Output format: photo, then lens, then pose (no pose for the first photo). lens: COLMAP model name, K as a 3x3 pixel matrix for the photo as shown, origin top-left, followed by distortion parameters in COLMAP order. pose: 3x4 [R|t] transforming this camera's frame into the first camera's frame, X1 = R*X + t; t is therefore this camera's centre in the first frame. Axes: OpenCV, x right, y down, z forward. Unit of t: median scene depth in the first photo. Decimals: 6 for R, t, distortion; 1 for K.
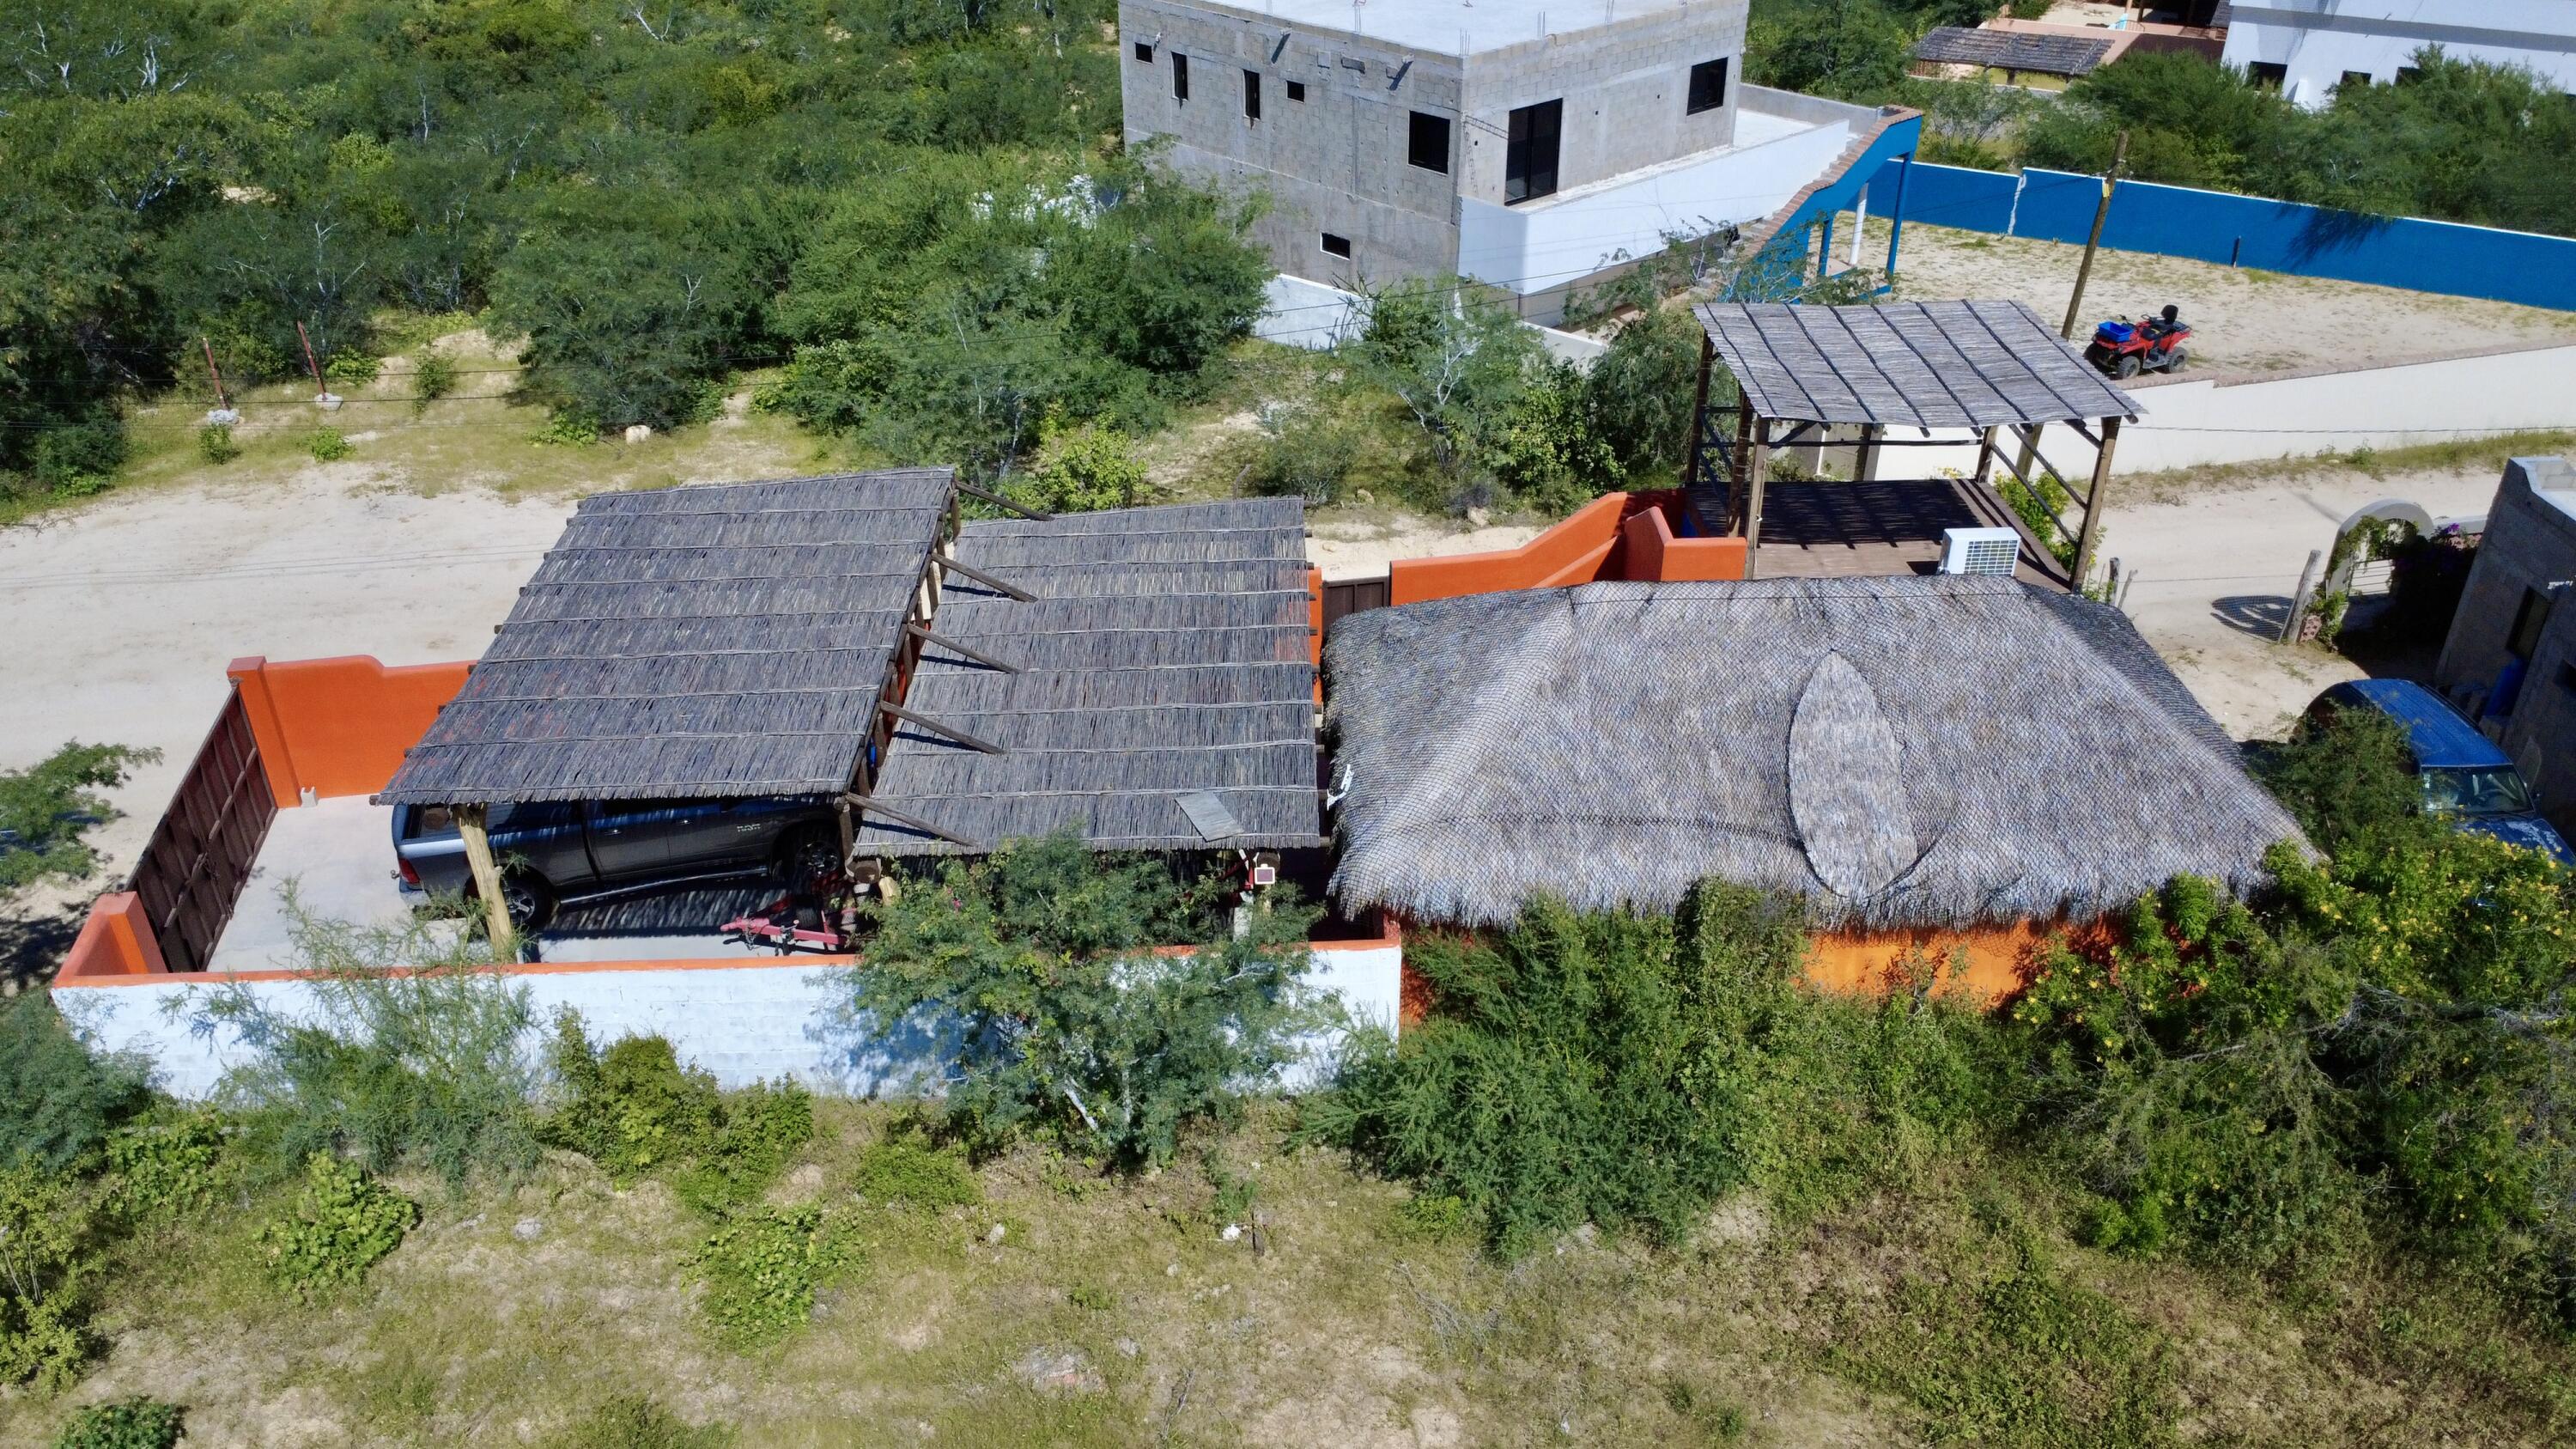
lens RADIAL K [[1939.5, 0, 1288.0], [0, 1939.5, 724.5], [0, 0, 1]] dist [0.005996, -0.004271]
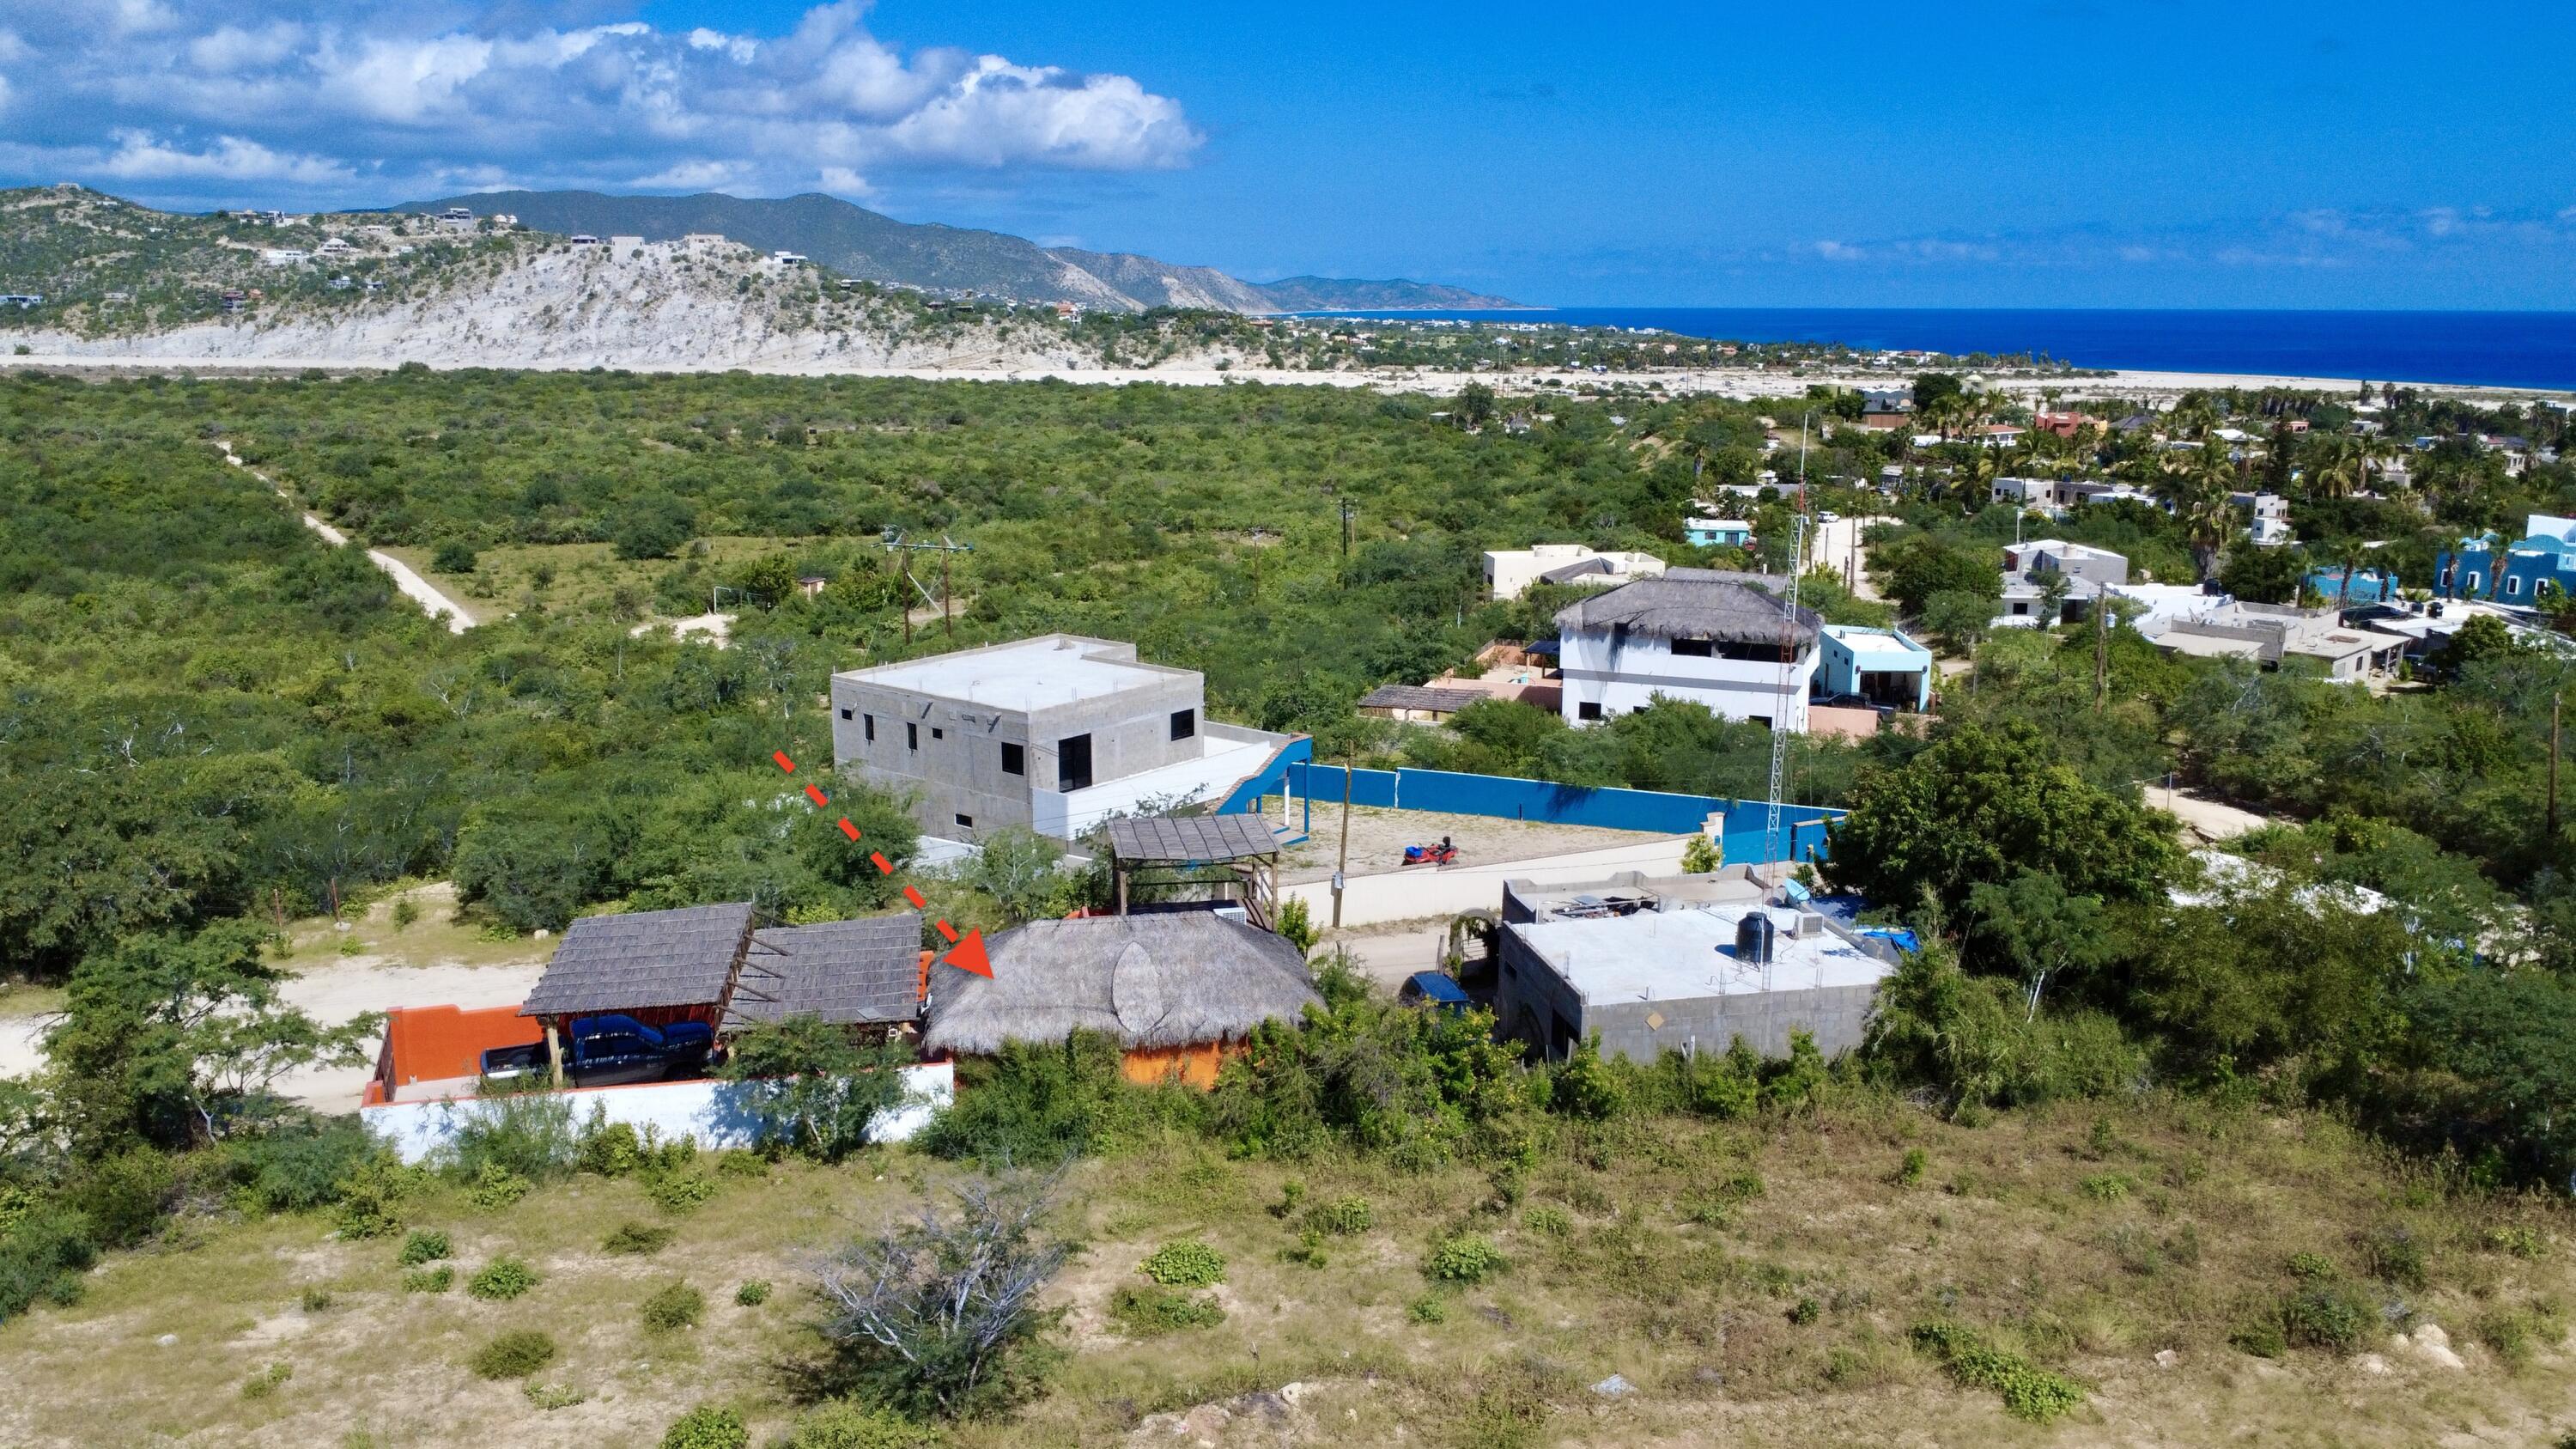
lens RADIAL K [[1939.5, 0, 1288.0], [0, 1939.5, 724.5], [0, 0, 1]] dist [0.005996, -0.004271]
pose [[0.988498, -0.026153, 0.148958, 0.062253], [0.072256, 0.946922, -0.313239, 0.252344], [-0.132860, 0.320399, 0.937919, -0.729576]]
